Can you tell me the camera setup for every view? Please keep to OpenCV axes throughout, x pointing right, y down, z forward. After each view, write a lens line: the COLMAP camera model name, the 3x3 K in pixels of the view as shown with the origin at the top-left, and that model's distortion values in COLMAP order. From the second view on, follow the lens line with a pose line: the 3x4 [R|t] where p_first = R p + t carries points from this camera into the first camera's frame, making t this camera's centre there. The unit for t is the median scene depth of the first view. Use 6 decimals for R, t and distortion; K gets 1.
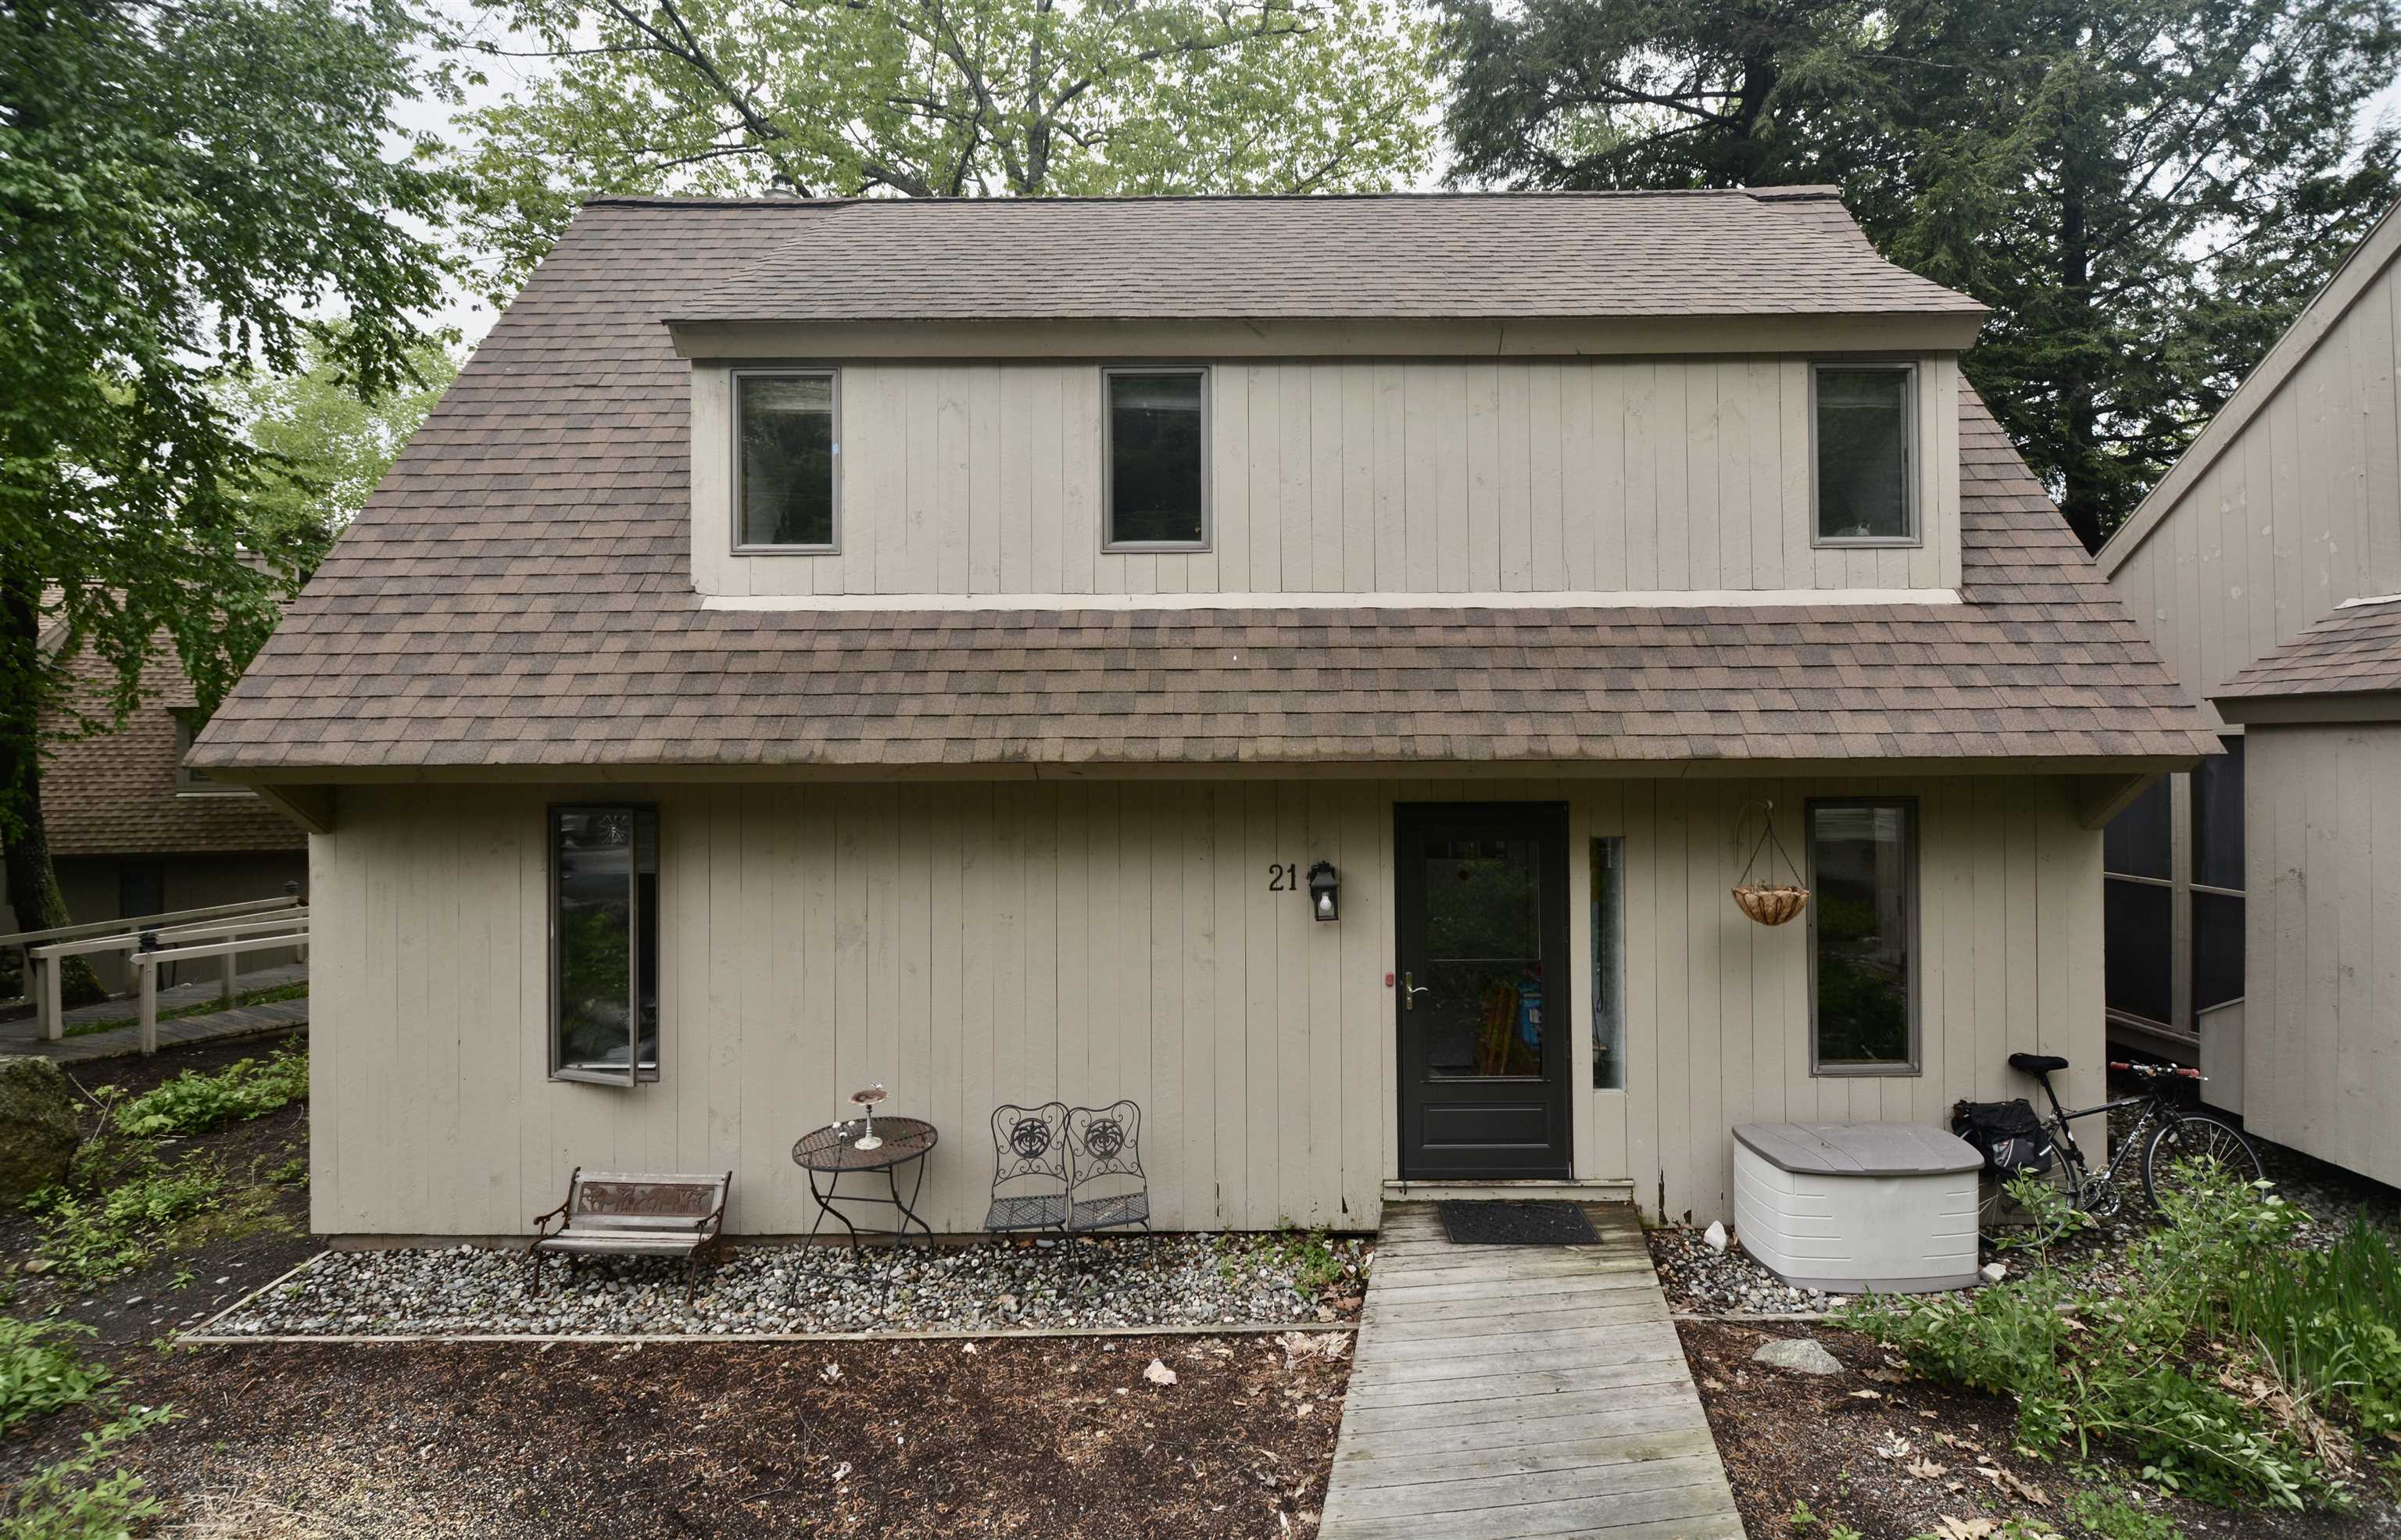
lens RADIAL K [[1126.3, 0, 1376.2], [0, 1126.3, 733.3], [0, 0, 1]] dist [0.017679, -0.022865]
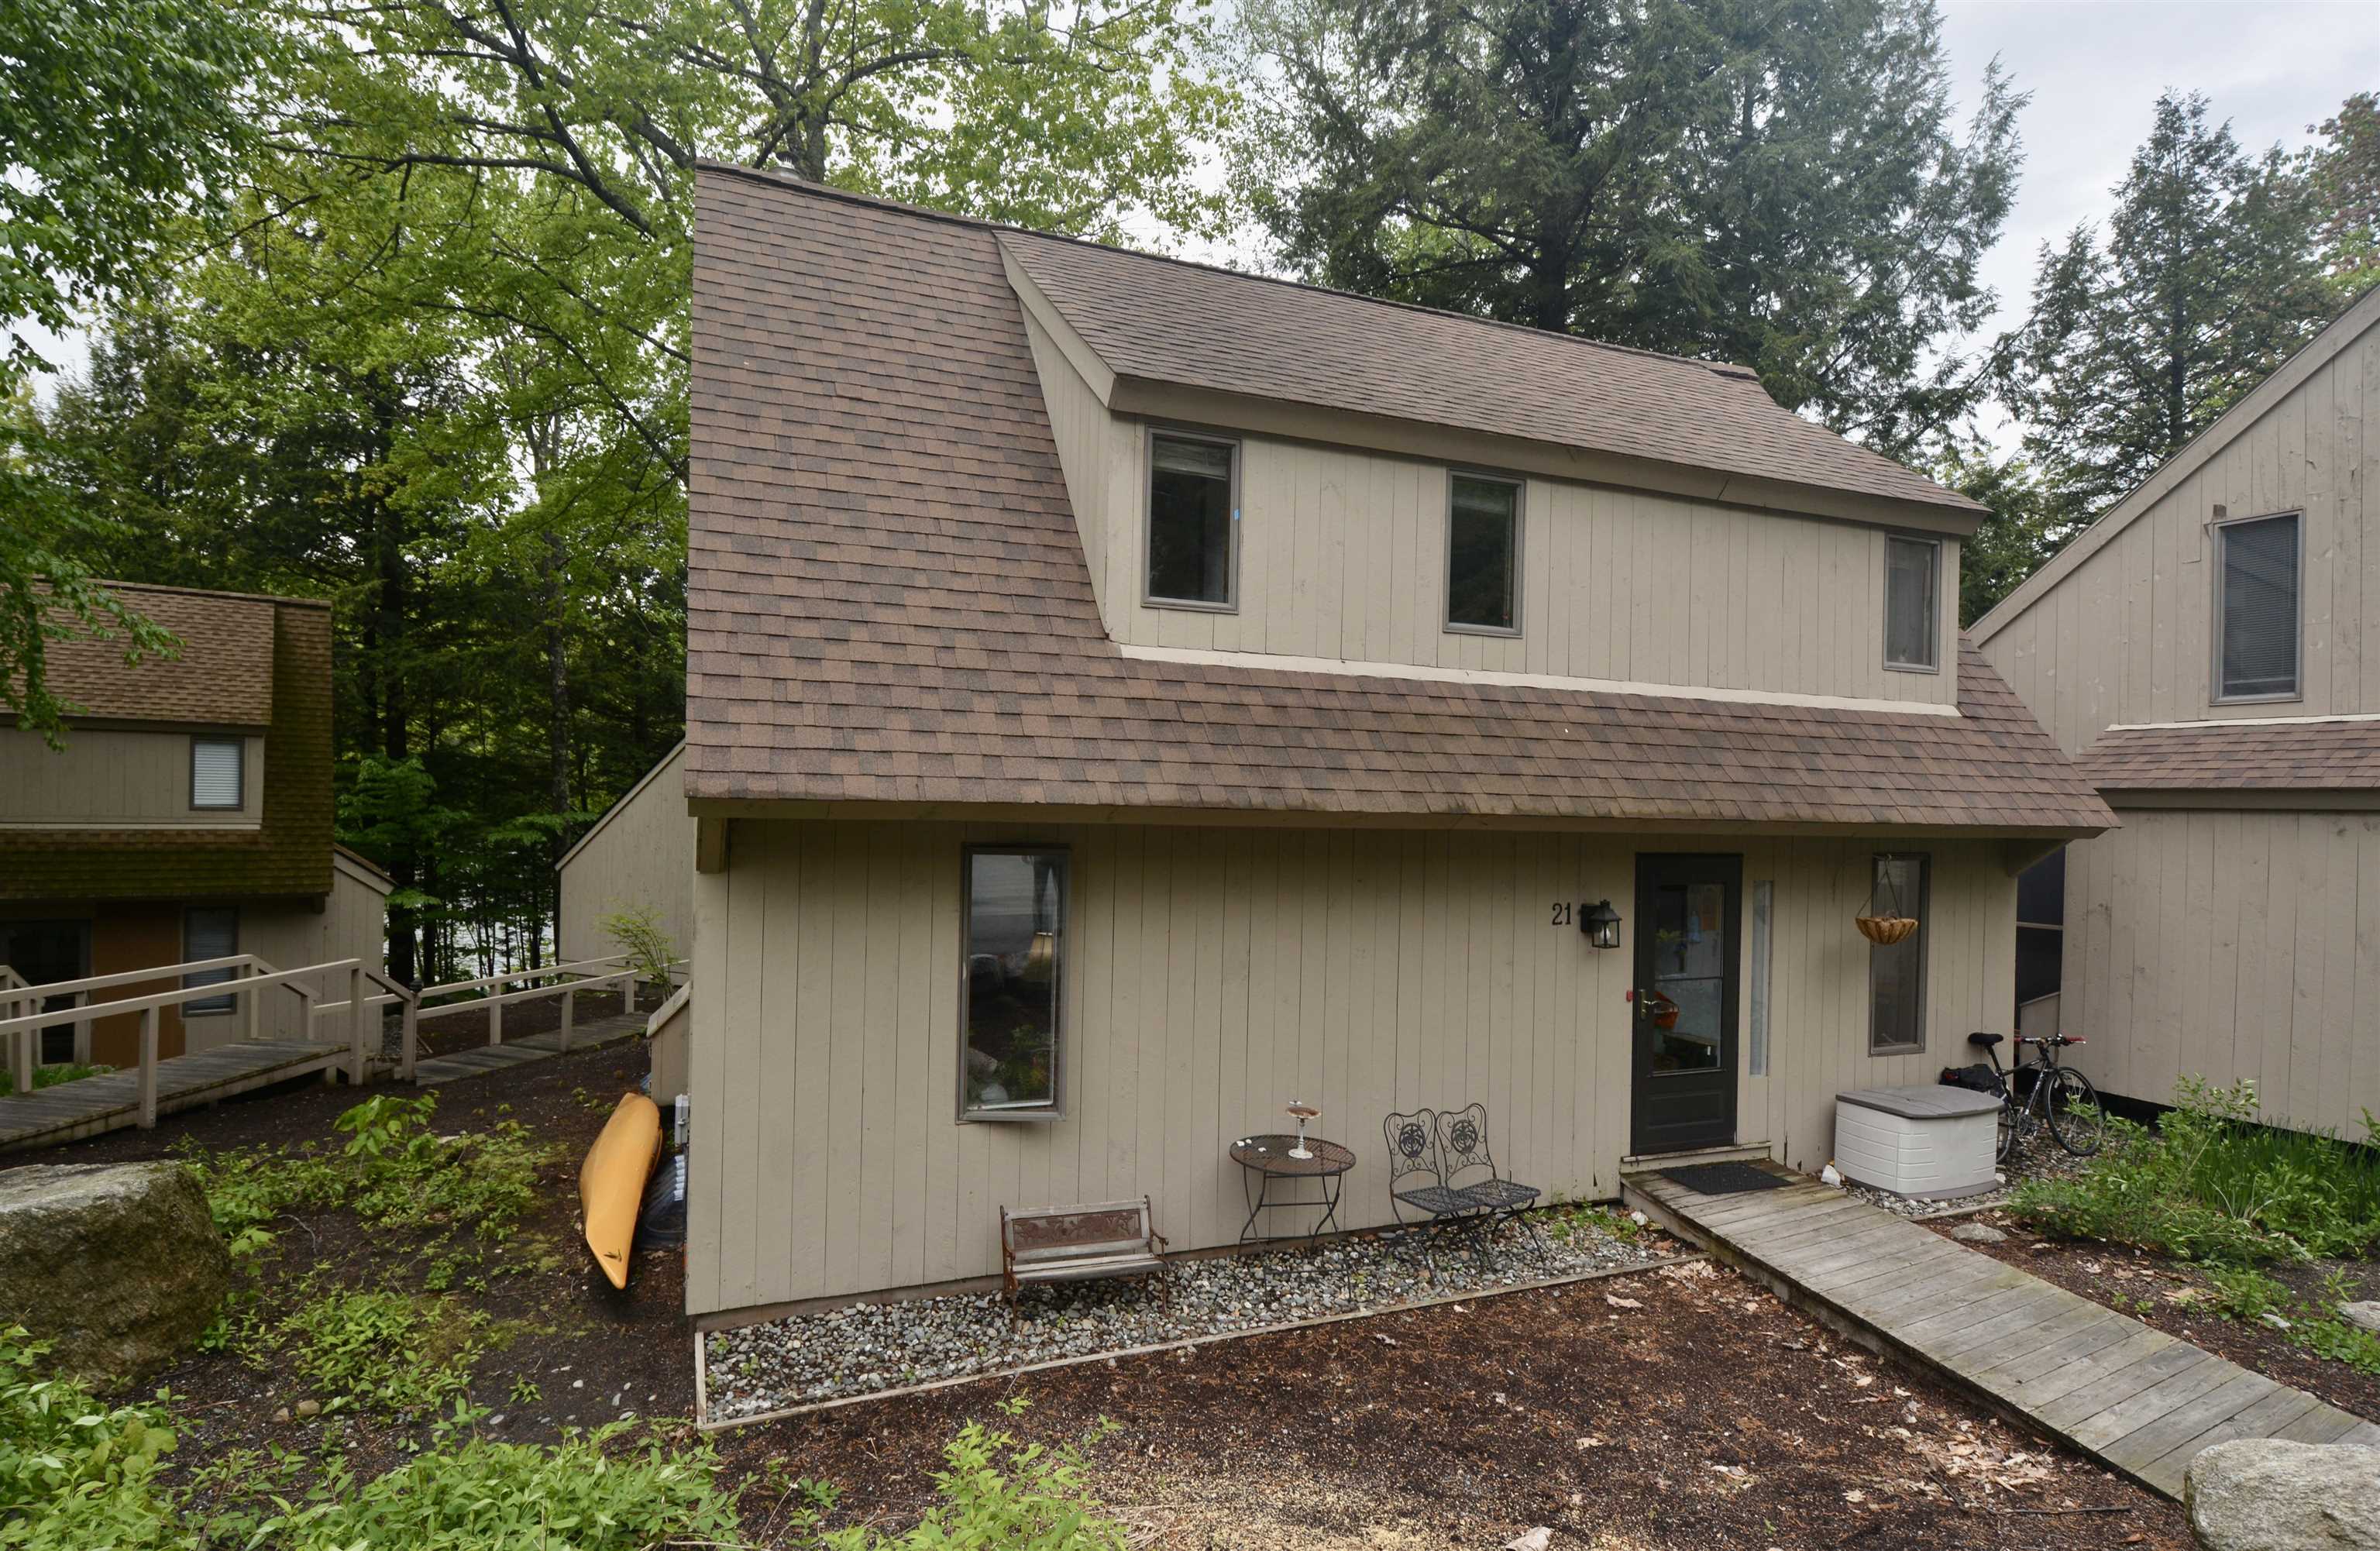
lens RADIAL K [[1192.8, 0, 1188.9], [0, 1192.8, 816.4], [0, 0, 1]] dist [-0.002476, -0.000727]
pose [[0.931400, 0.022915, 0.363275, -0.932616], [-0.030143, 0.999444, 0.014240, 0.017957], [-0.362747, -0.024213, 0.931573, -0.038571]]
